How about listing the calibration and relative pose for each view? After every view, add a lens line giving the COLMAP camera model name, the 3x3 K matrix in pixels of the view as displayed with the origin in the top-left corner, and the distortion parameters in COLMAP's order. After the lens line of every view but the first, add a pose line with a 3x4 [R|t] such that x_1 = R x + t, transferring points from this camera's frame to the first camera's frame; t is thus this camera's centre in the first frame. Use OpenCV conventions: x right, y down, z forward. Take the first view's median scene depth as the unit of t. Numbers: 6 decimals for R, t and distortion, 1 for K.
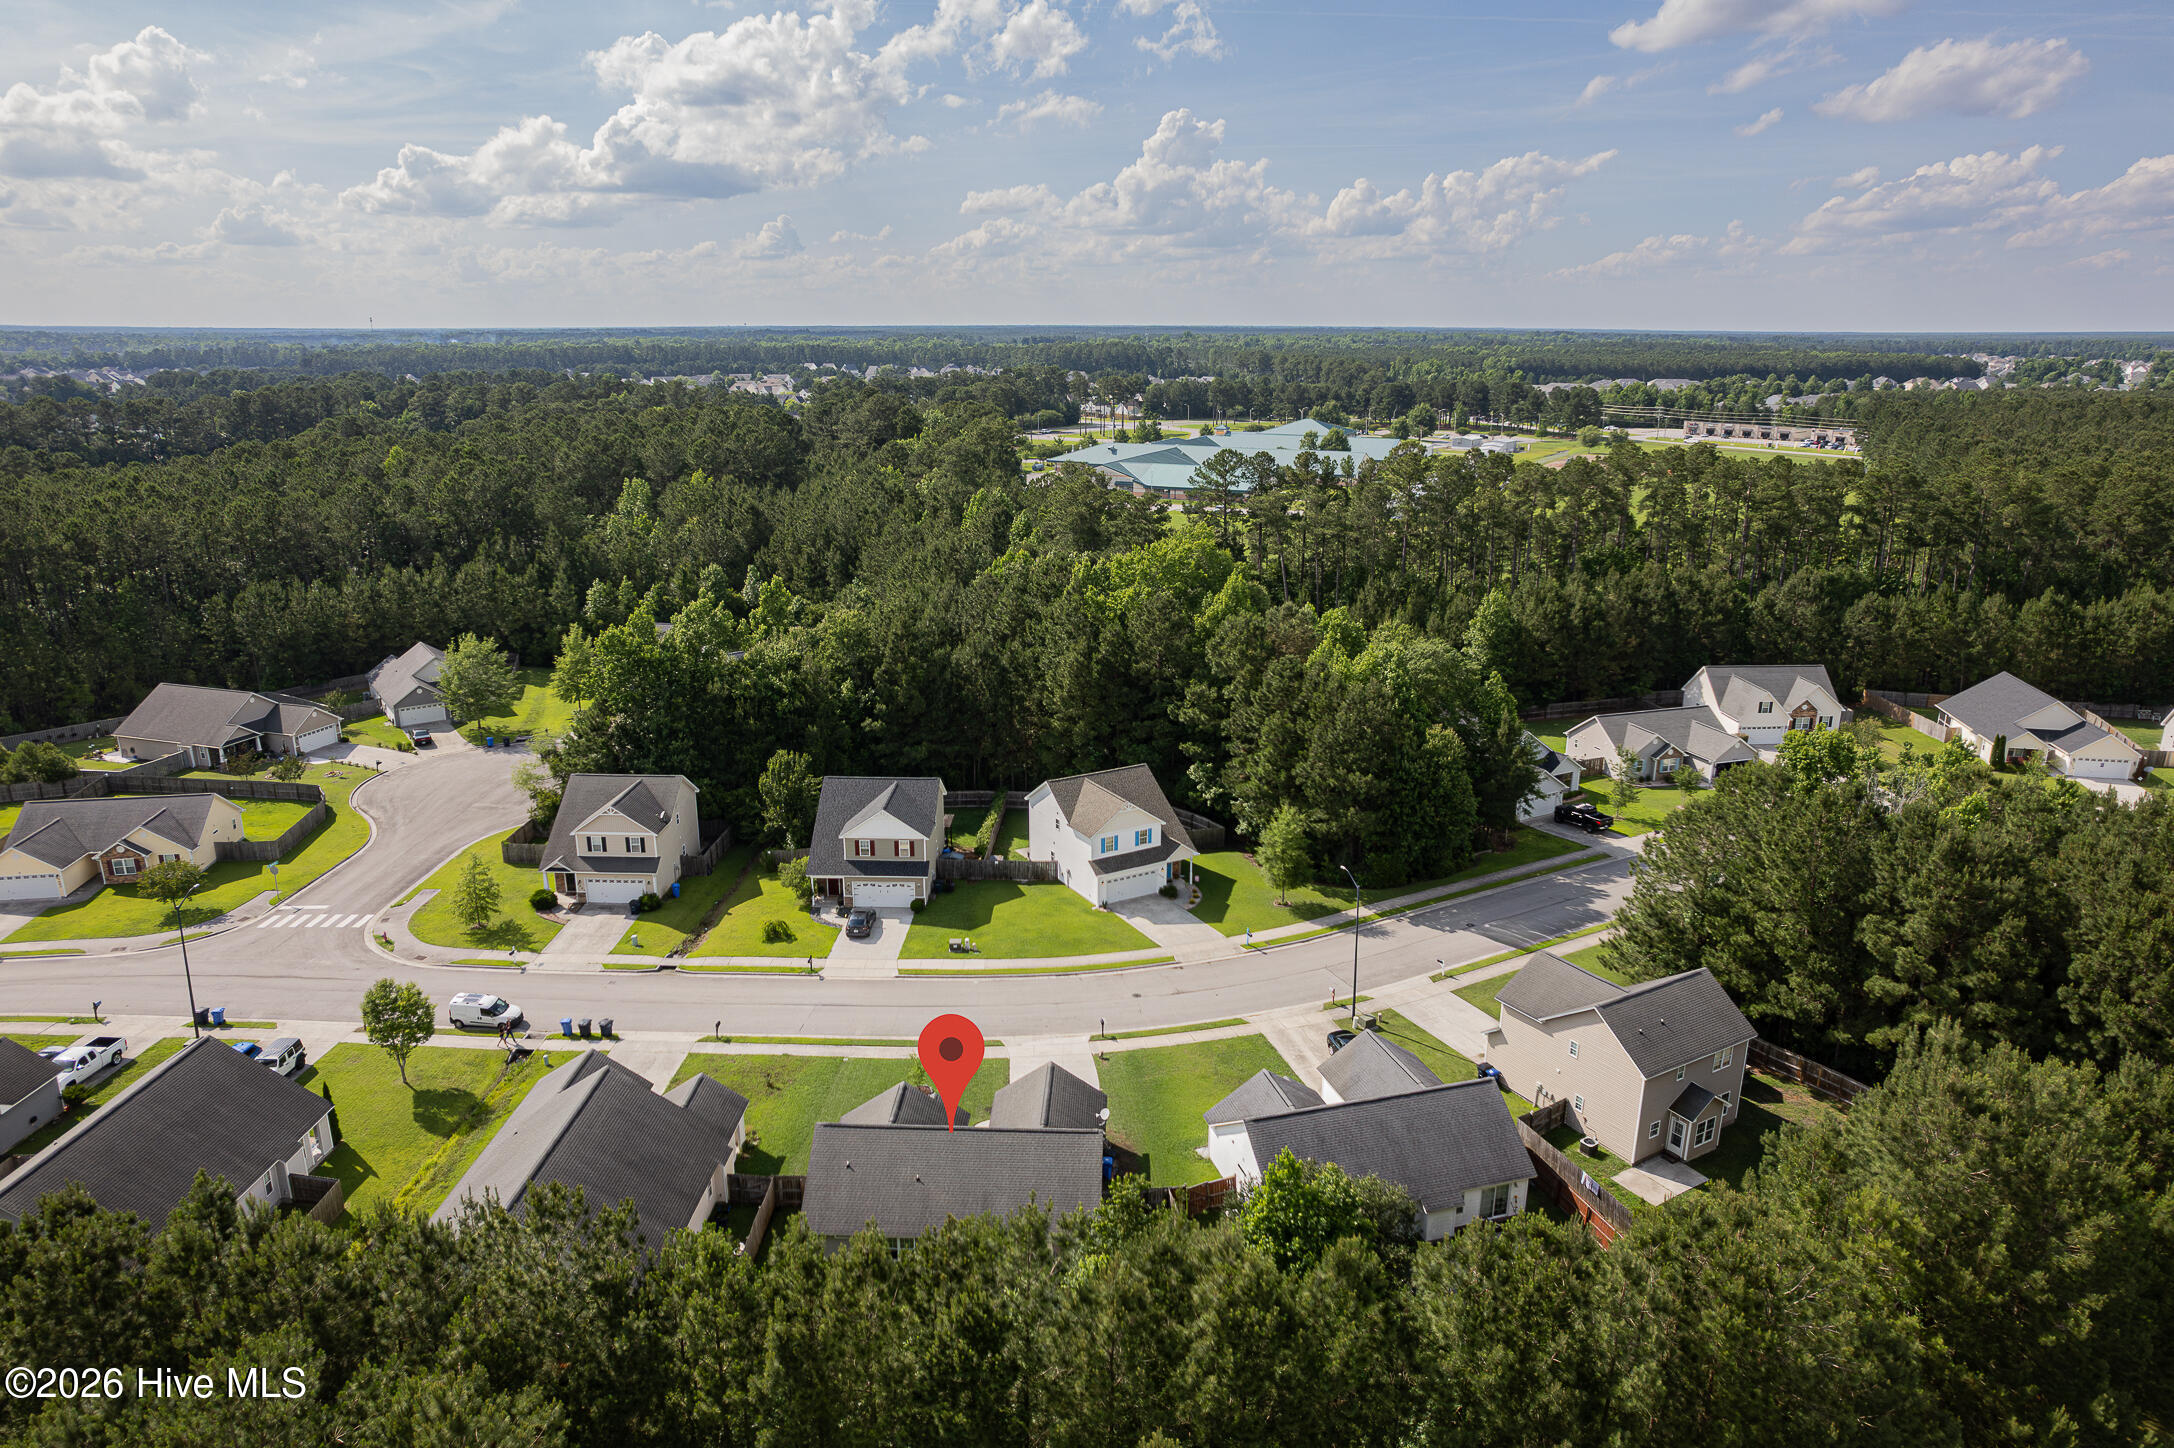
lens RADIAL K [[1409.3, 0, 1087.0], [0, 1409.3, 724.0], [0, 0, 1]] dist [-0.081313, 0.097241]
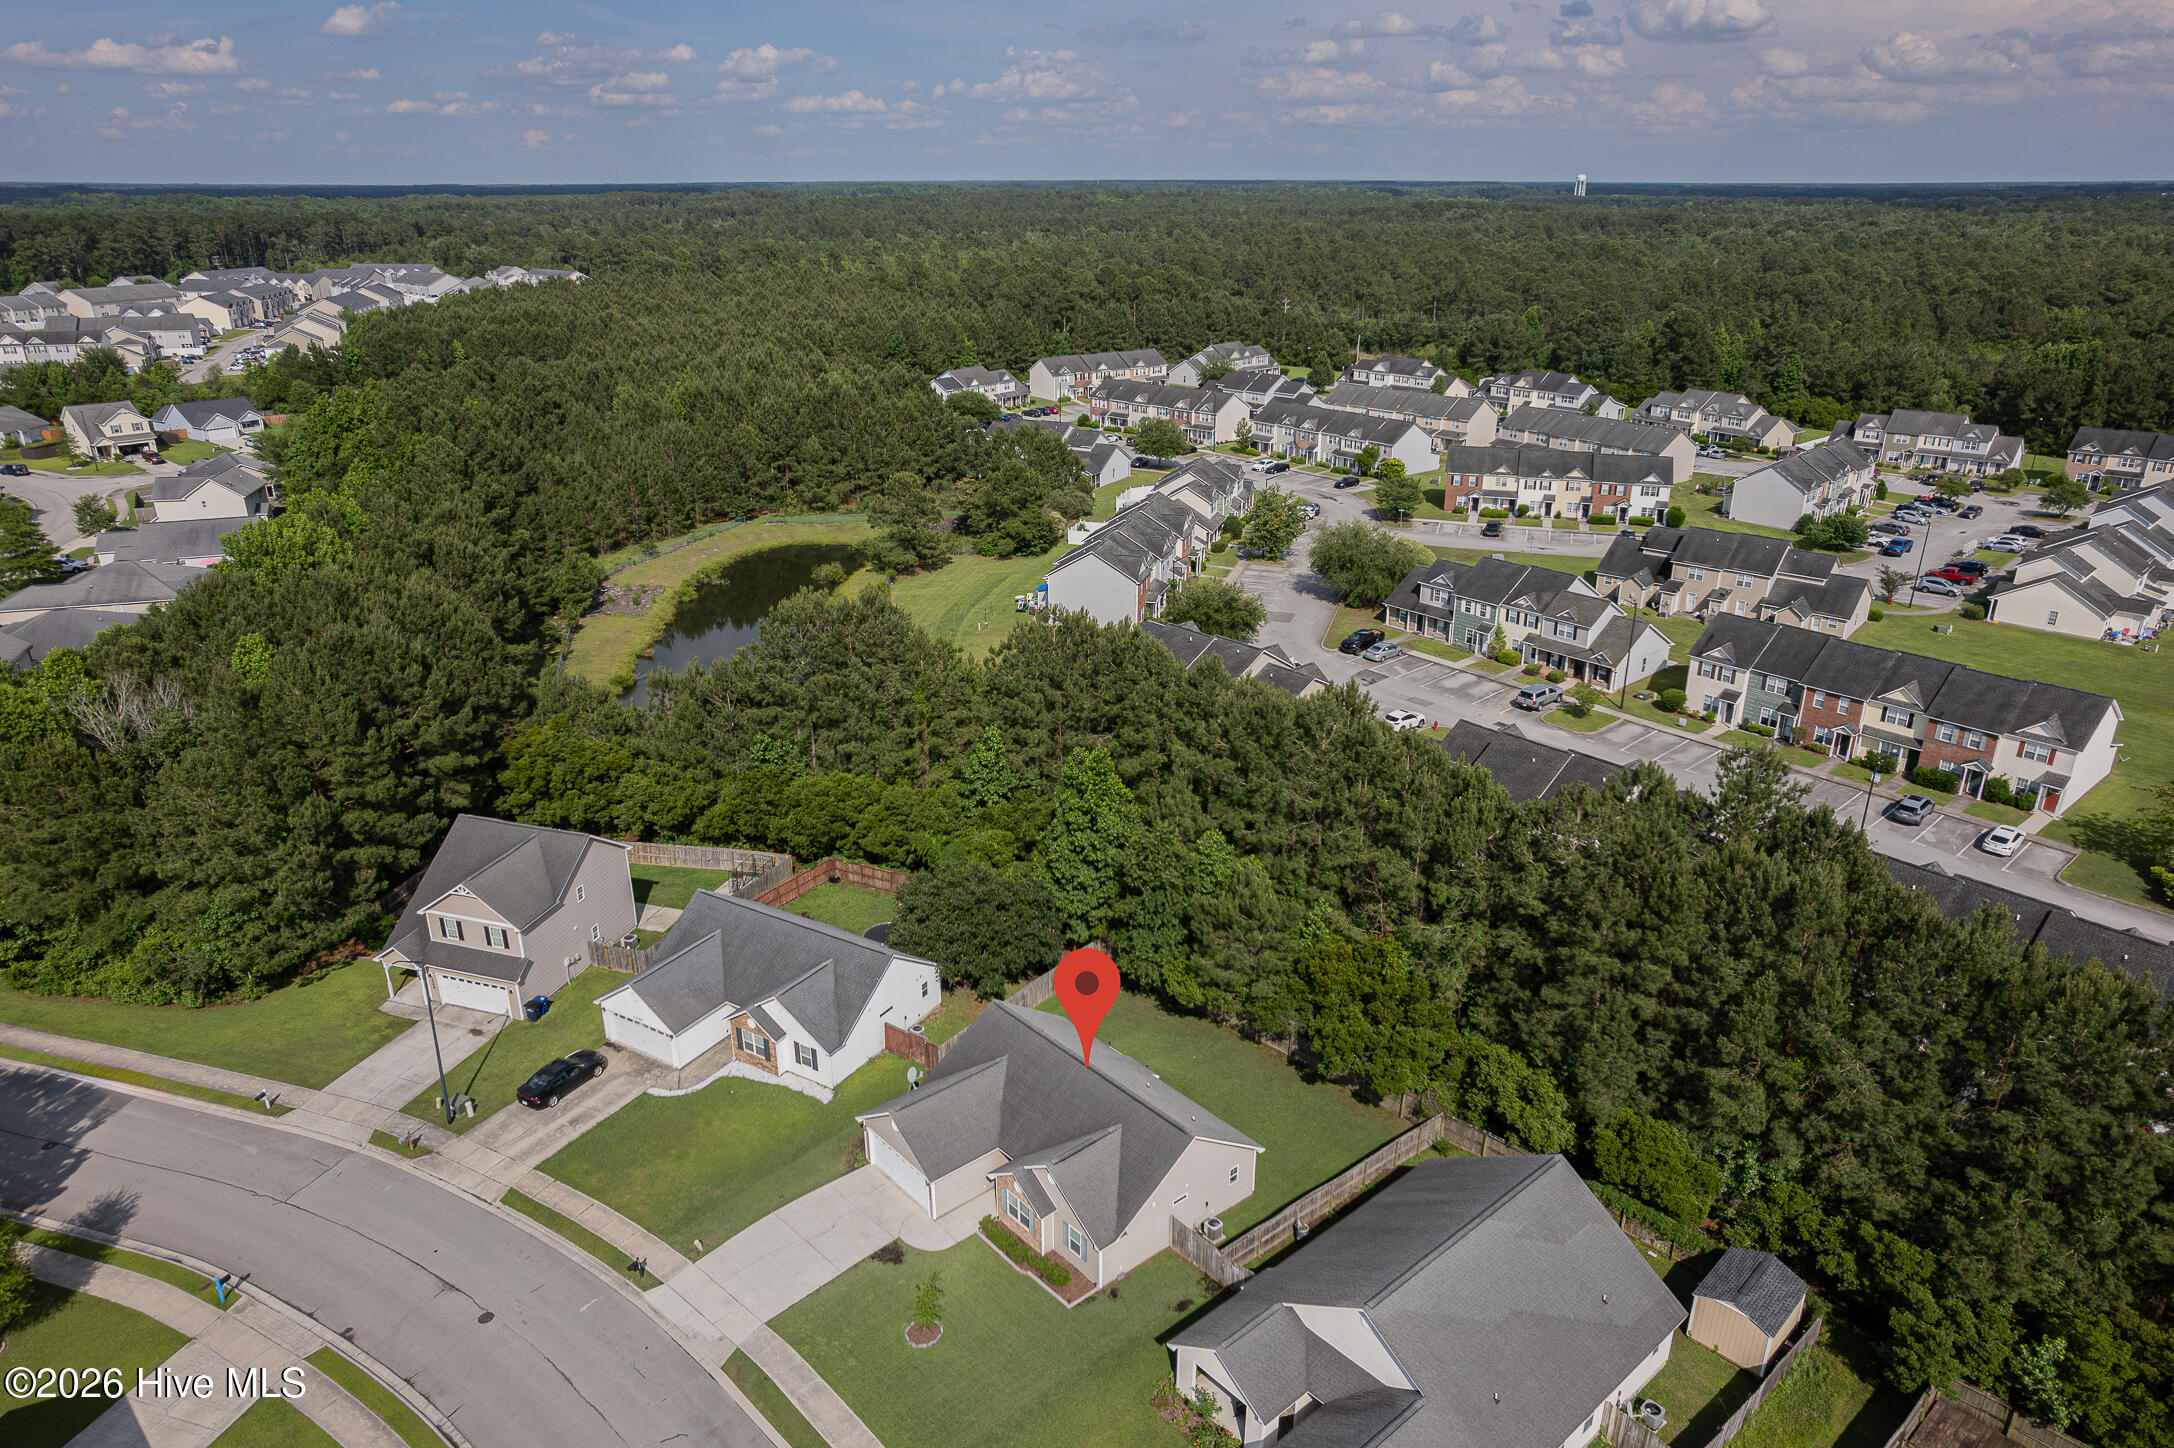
lens RADIAL K [[1409.3, 0, 1087.0], [0, 1409.3, 724.0], [0, 0, 1]] dist [-0.081313, 0.097241]
pose [[-0.684318, -0.266655, 0.678678, -0.429553], [0.204334, 0.823322, 0.529518, -0.254474], [-0.699969, 0.501035, -0.508927, 0.878260]]
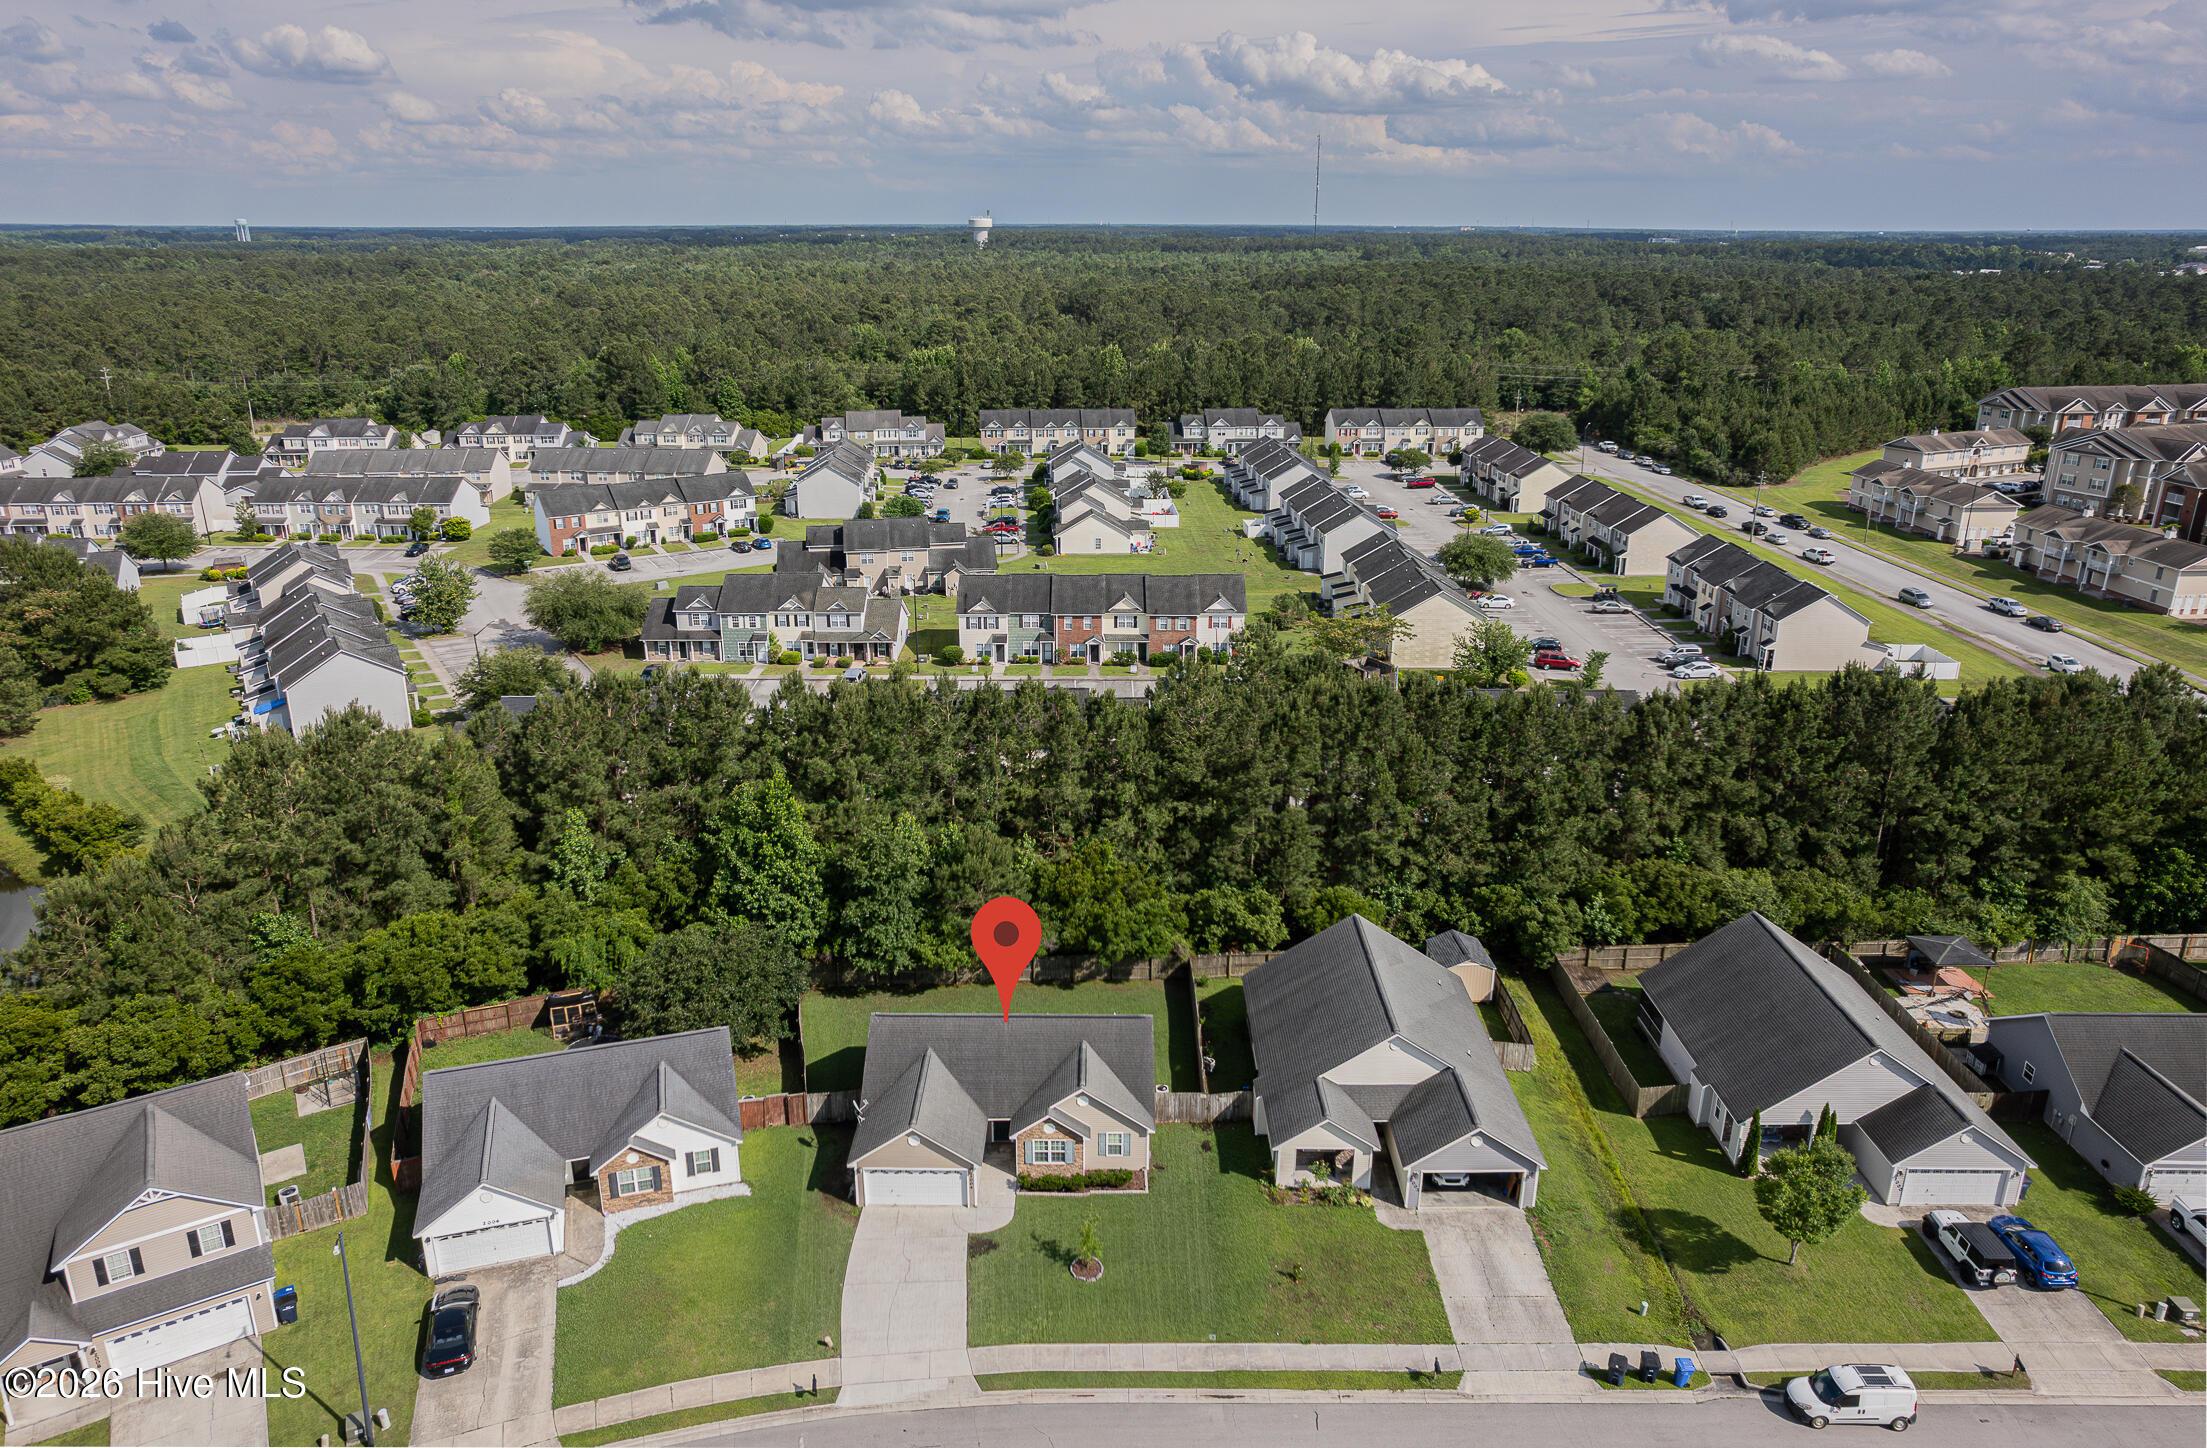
lens RADIAL K [[1454.5, 0, 1095.7], [0, 1454.5, 722.2], [0, 0, 1]] dist [-0.075026, 0.083177]
pose [[-0.999449, 0.008851, -0.031982, -0.077767], [-0.011315, 0.815129, 0.579168, -0.320401], [0.031196, 0.579211, -0.814580, 1.118846]]
